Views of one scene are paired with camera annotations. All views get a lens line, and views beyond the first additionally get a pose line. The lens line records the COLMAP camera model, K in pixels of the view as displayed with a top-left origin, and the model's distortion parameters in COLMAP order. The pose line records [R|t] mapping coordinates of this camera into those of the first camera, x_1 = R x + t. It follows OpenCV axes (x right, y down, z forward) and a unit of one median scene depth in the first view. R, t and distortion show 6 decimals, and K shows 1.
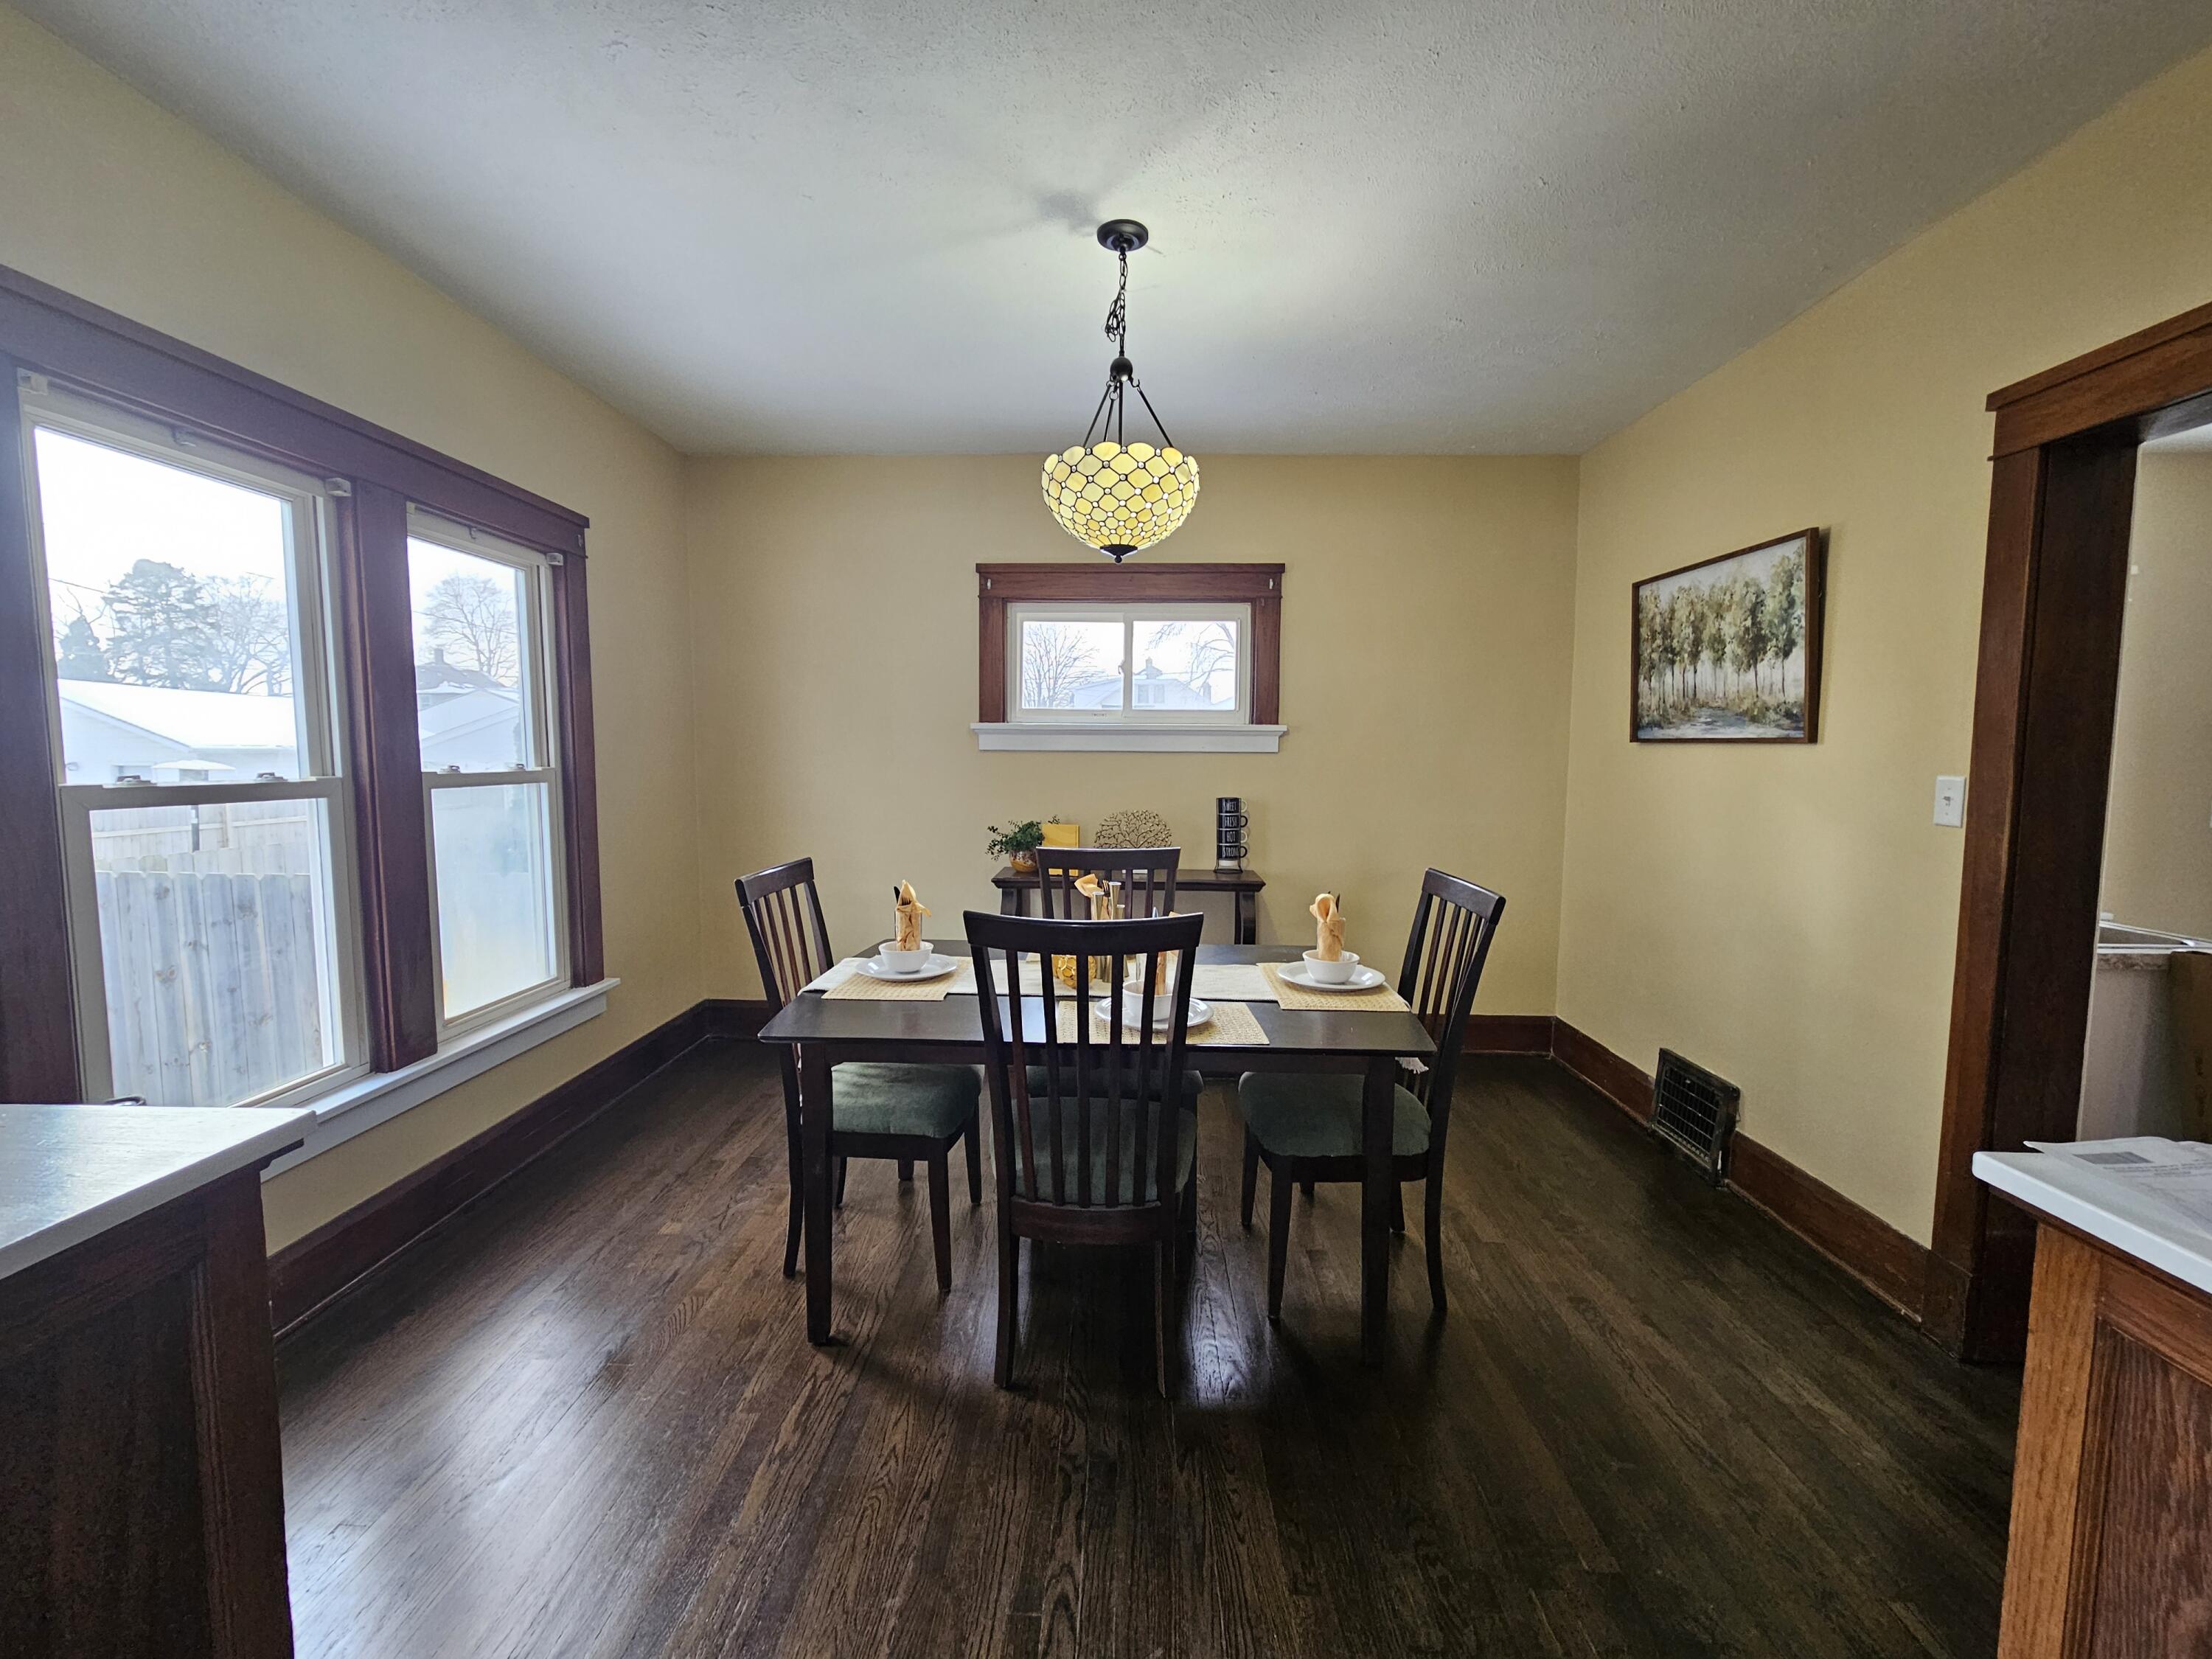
lens RADIAL K [[900.1, 0, 1092.0], [0, 900.1, 821.7], [0, 0, 1]] dist [-0.001061, -0.004593]
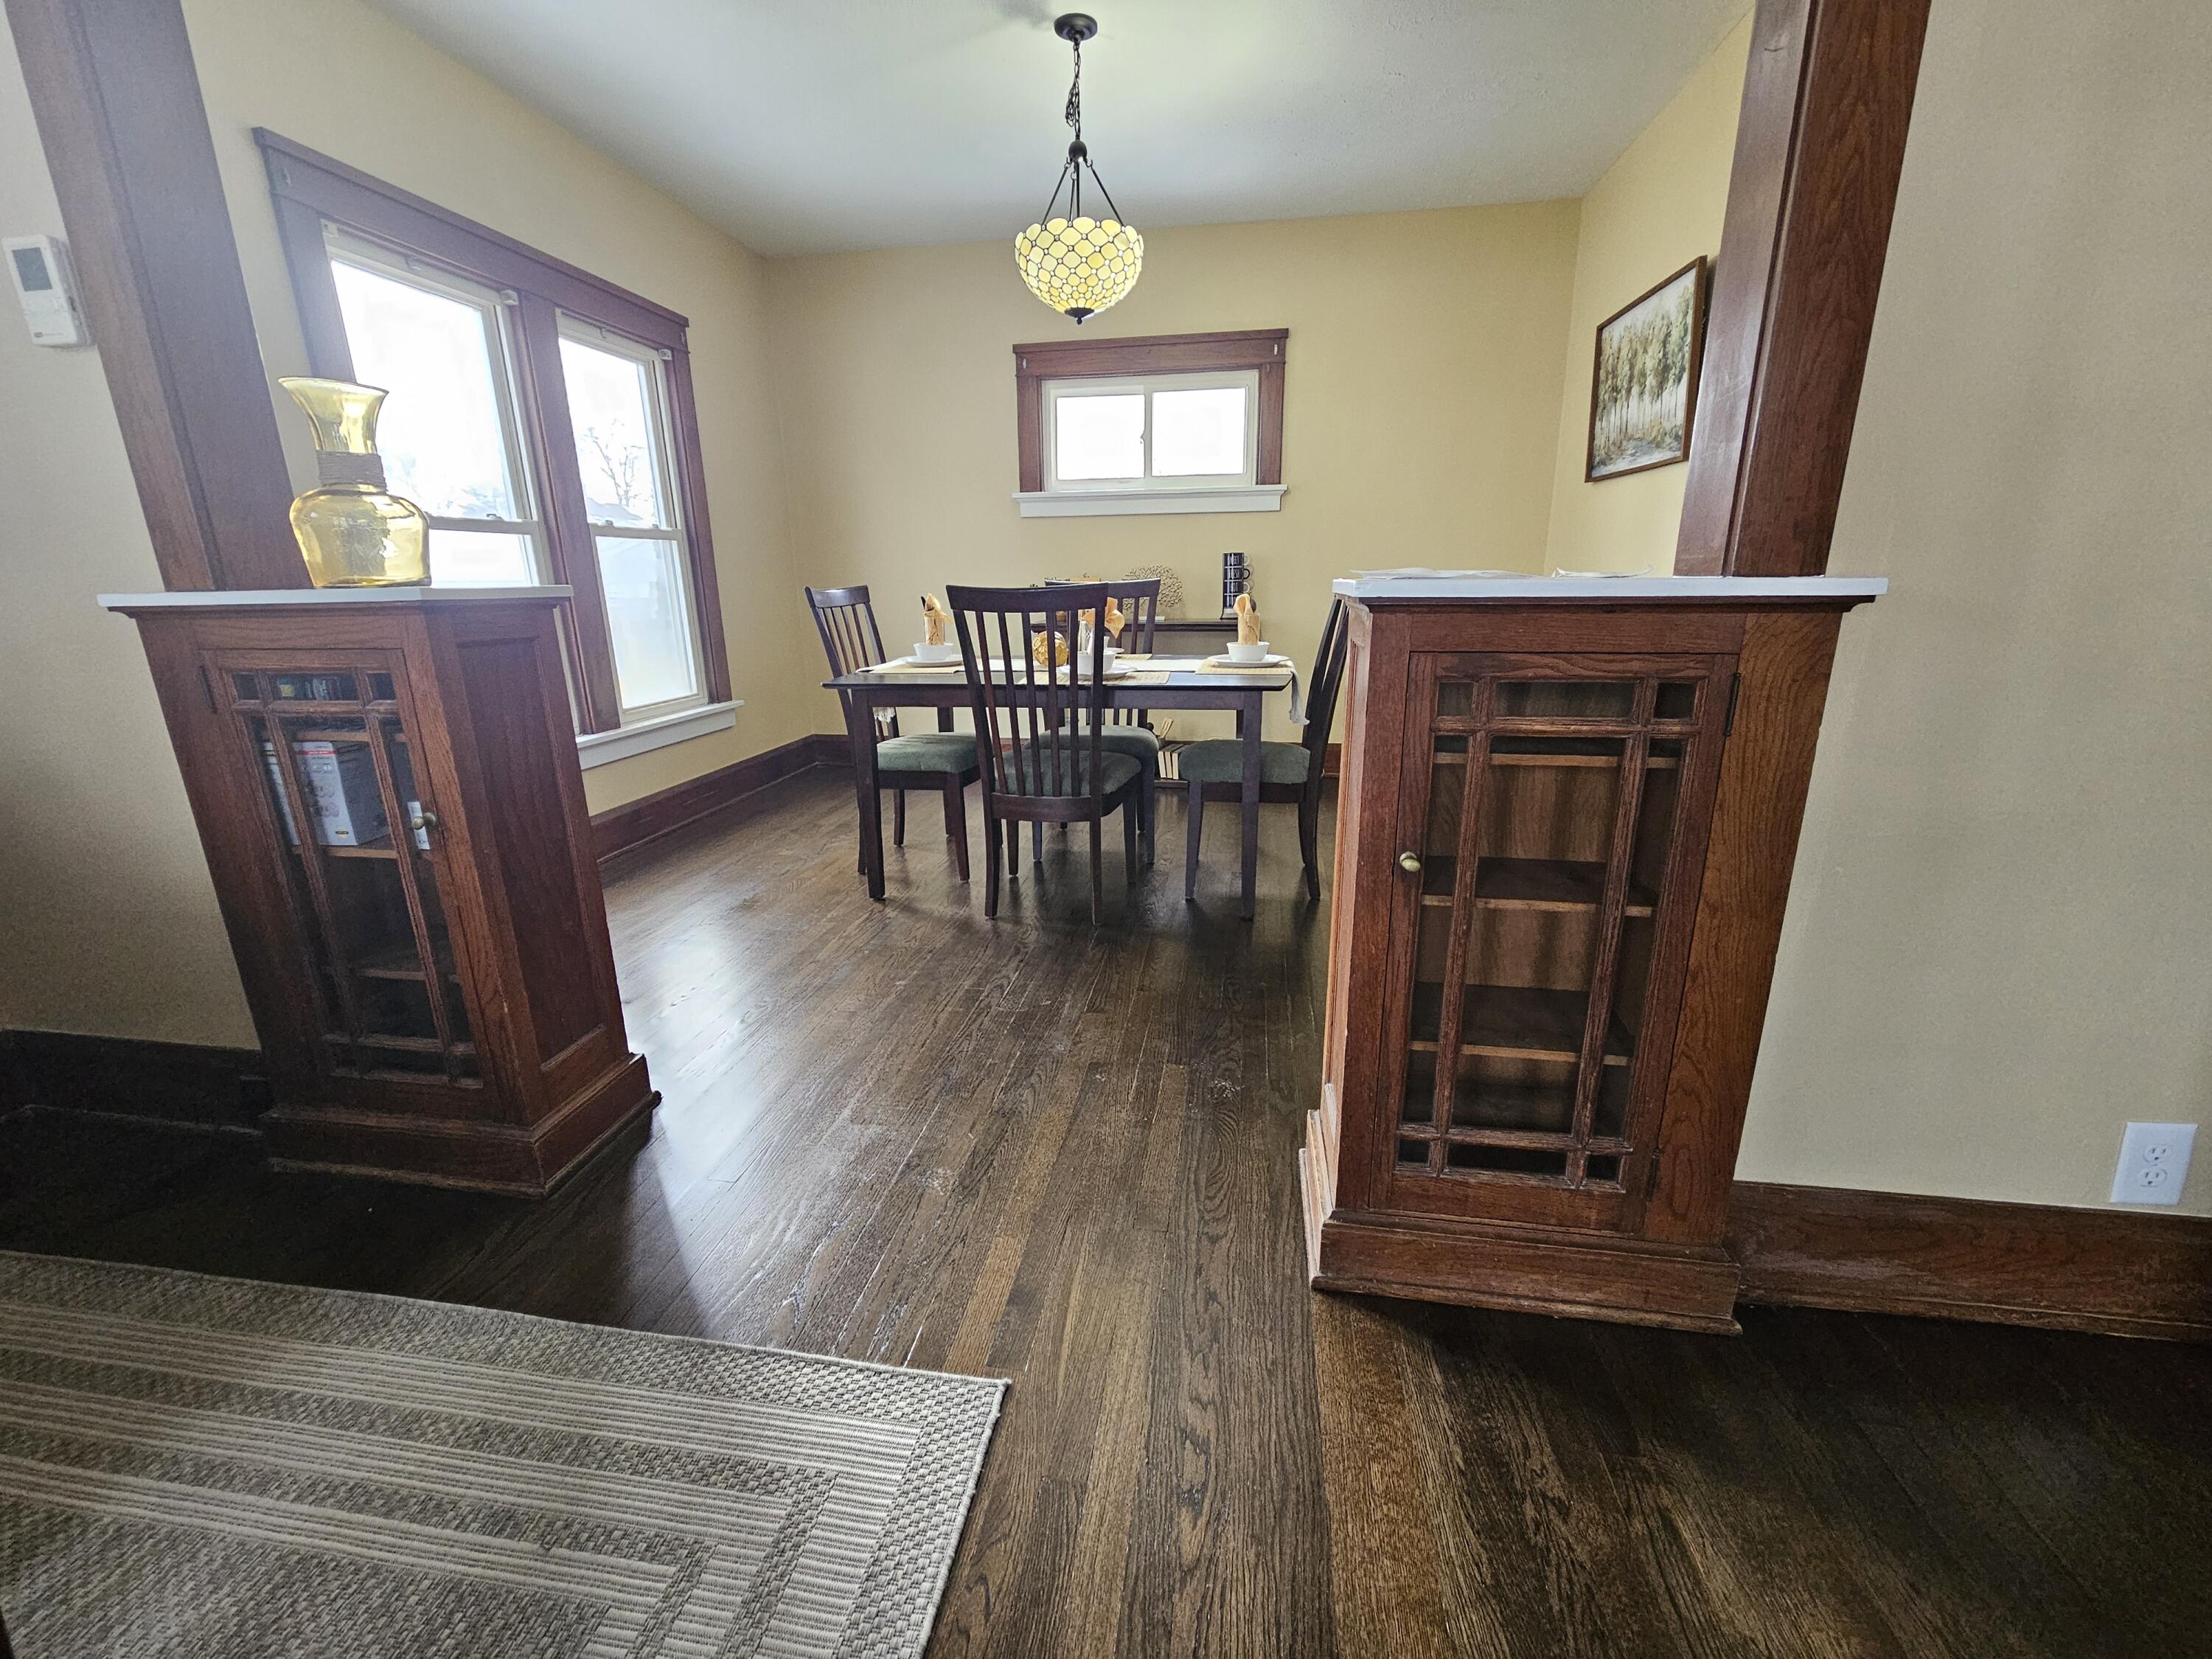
lens RADIAL K [[900.1, 0, 1092.0], [0, 900.1, 821.7], [0, 0, 1]] dist [-0.001061, -0.004593]
pose [[0.990927, 0.014333, -0.133636, 0.180667], [0.011014, 0.982294, 0.187024, 0.128281], [0.133951, -0.186798, 0.973223, -0.279131]]
